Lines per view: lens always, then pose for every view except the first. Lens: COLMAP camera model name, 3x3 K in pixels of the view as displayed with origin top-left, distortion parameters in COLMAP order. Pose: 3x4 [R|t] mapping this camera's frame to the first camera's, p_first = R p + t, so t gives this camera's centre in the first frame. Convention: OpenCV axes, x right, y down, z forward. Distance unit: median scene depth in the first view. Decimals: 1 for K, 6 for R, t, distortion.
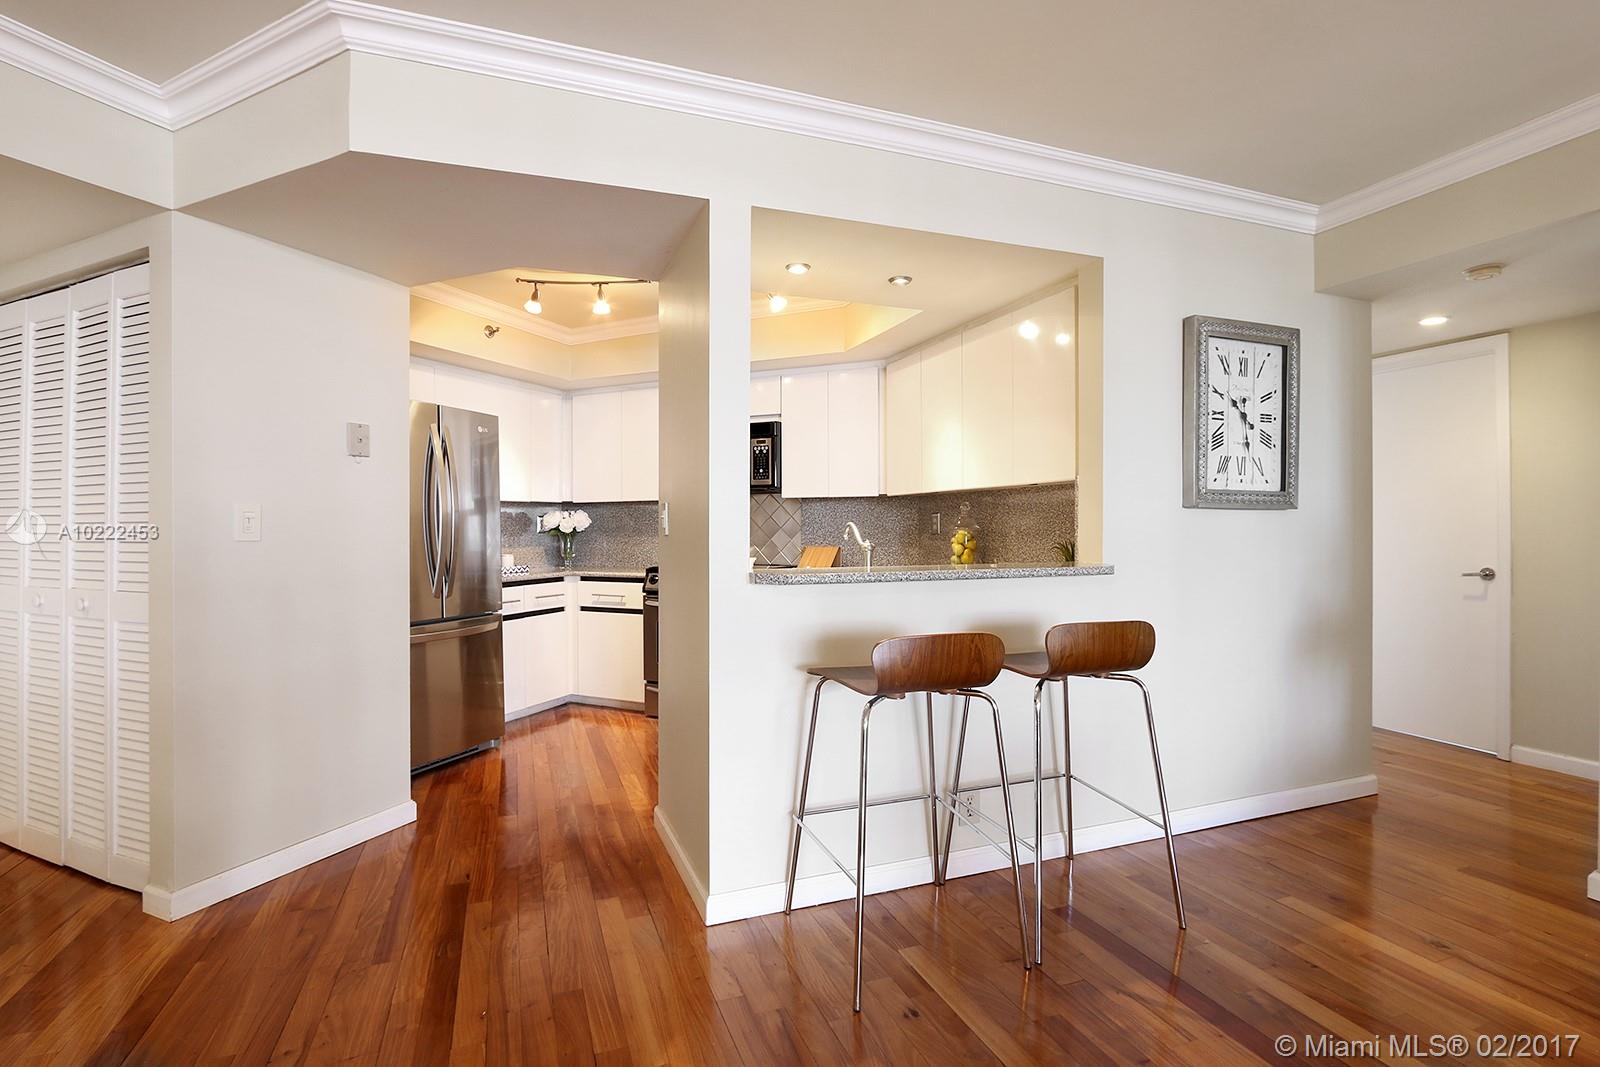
lens RADIAL K [[767.8, 0, 779.6], [0, 767.8, 530.9], [0, 0, 1]] dist [-0.016044, 0.000339]
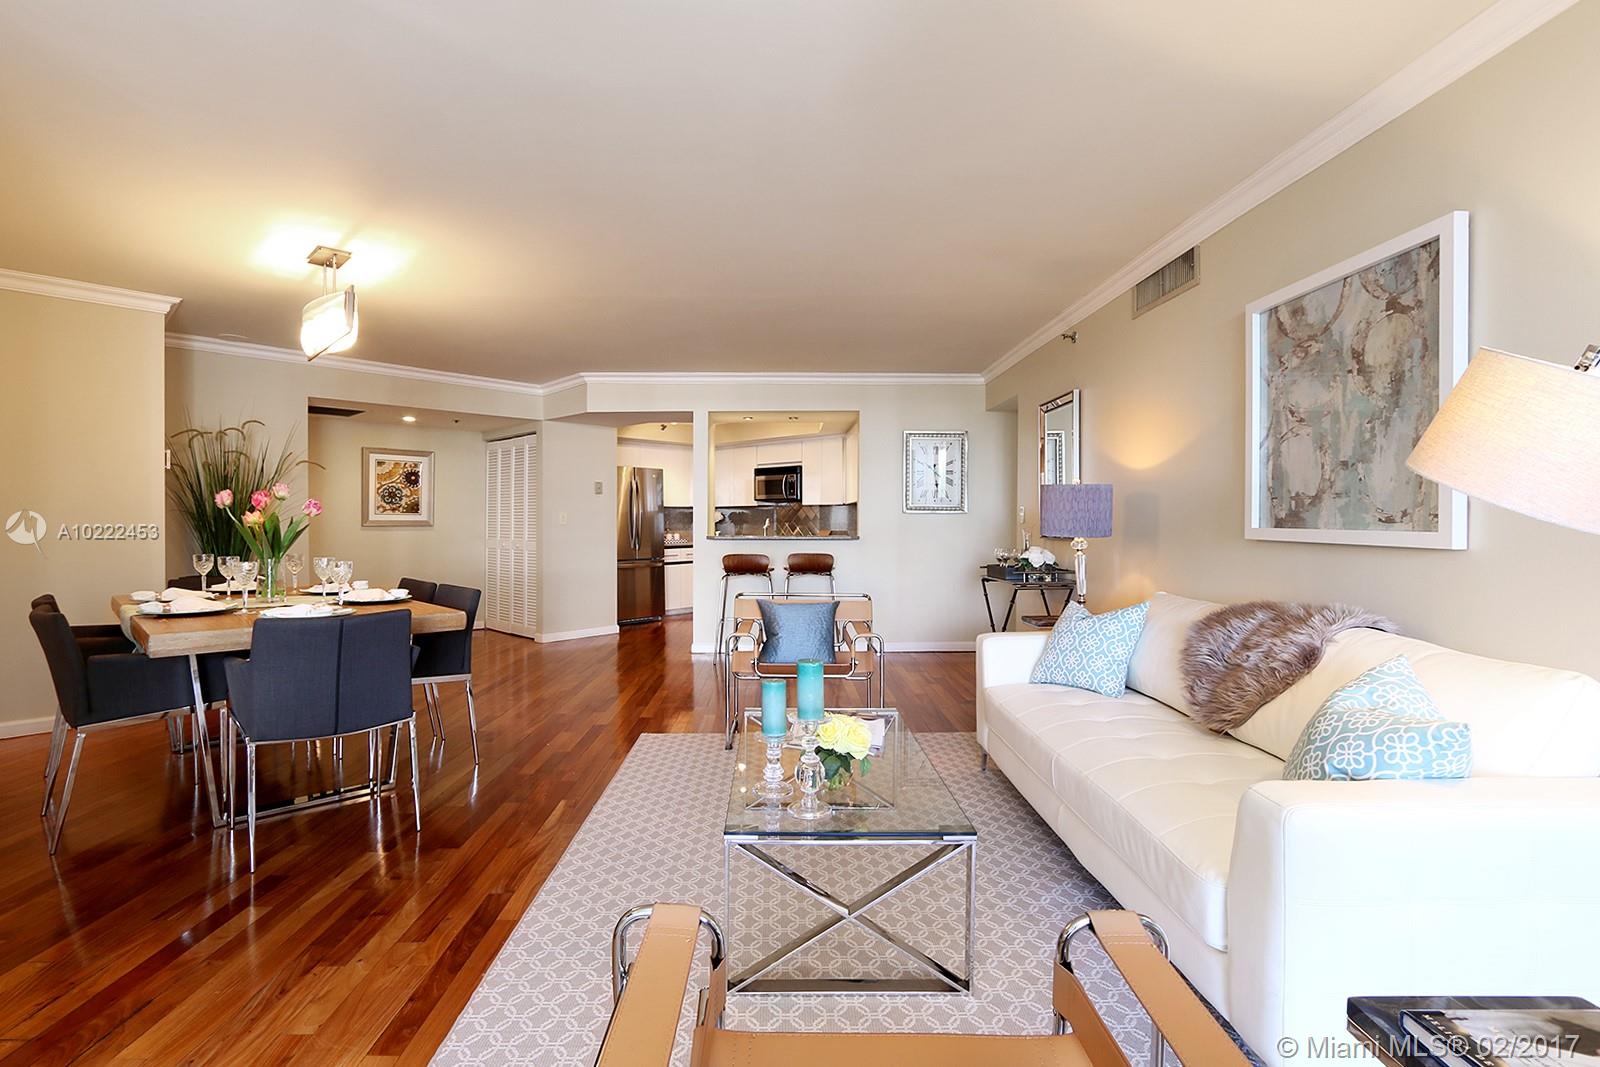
lens RADIAL K [[767.8, 0, 779.6], [0, 767.8, 530.9], [0, 0, 1]] dist [-0.016044, 0.000339]
pose [[0.938890, 0.008362, -0.344117, 0.934906], [-0.004720, 0.999924, 0.011418, -0.000446], [0.344186, -0.009096, 0.938857, -1.264509]]
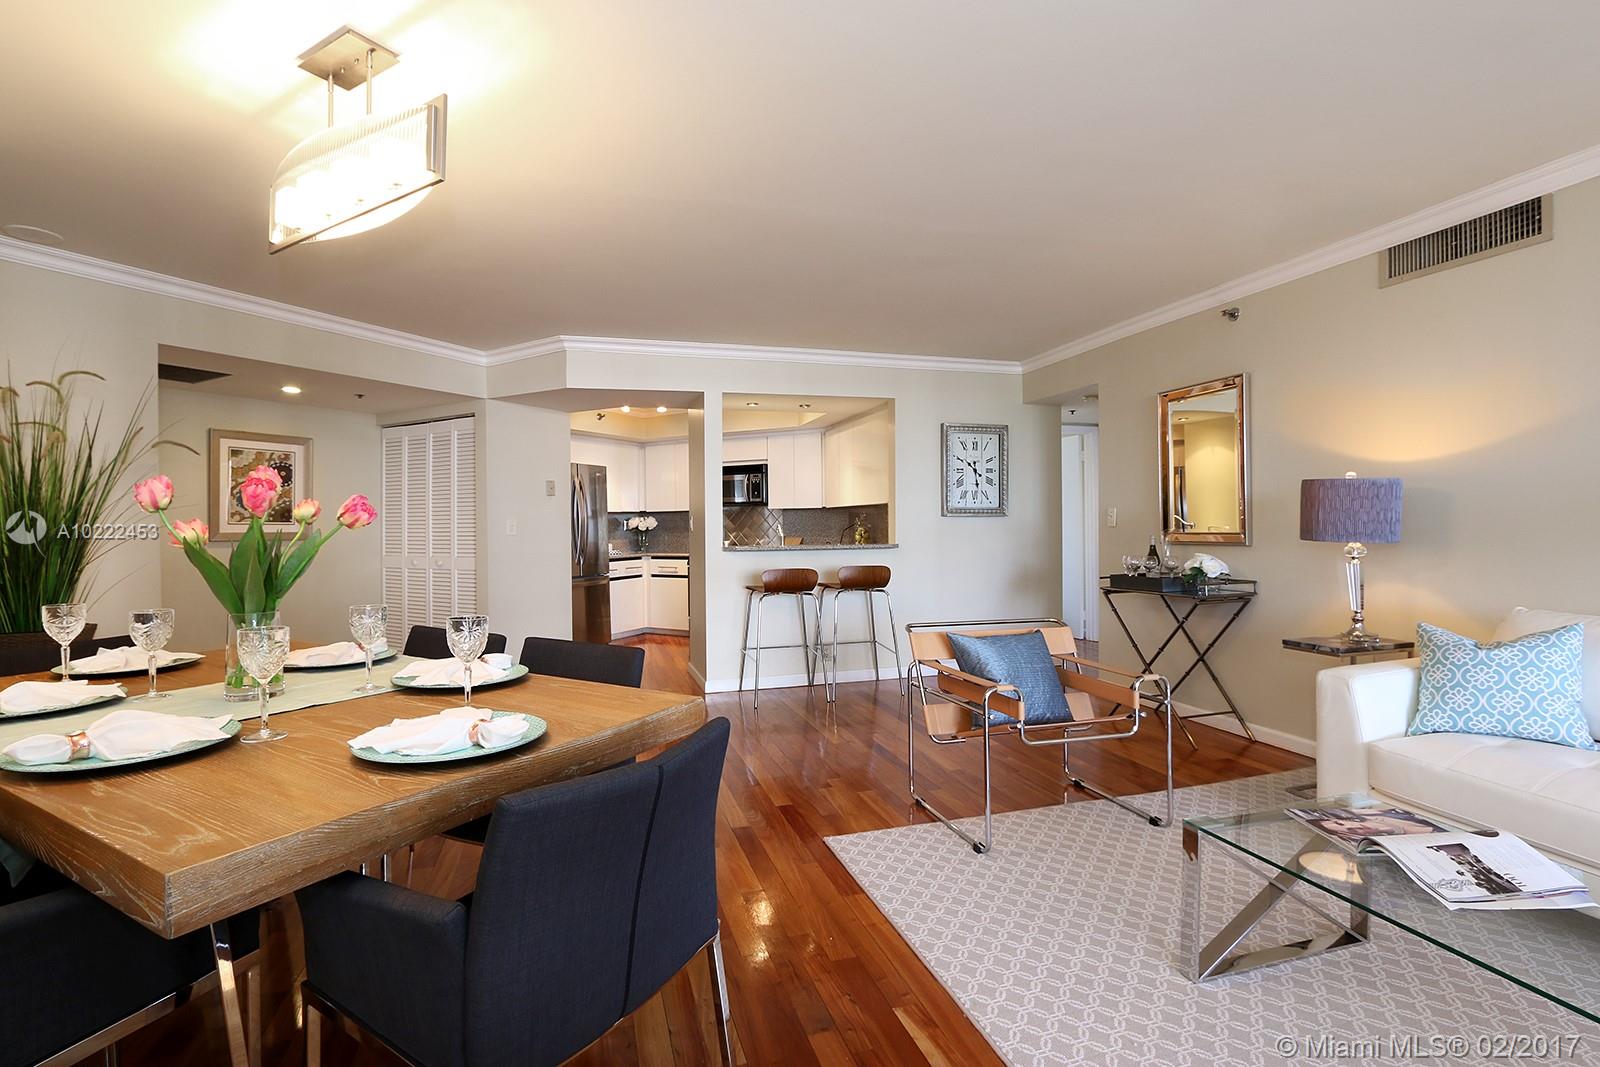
lens RADIAL K [[747.0, 0, 779.9], [0, 747.0, 530.3], [0, 0, 1]] dist [-0.023607, 0.006367]
pose [[0.996797, -0.006978, -0.079669, 0.244223], [0.007345, 0.999964, 0.004318, -0.004688], [0.079636, -0.004890, 0.996812, -0.976200]]
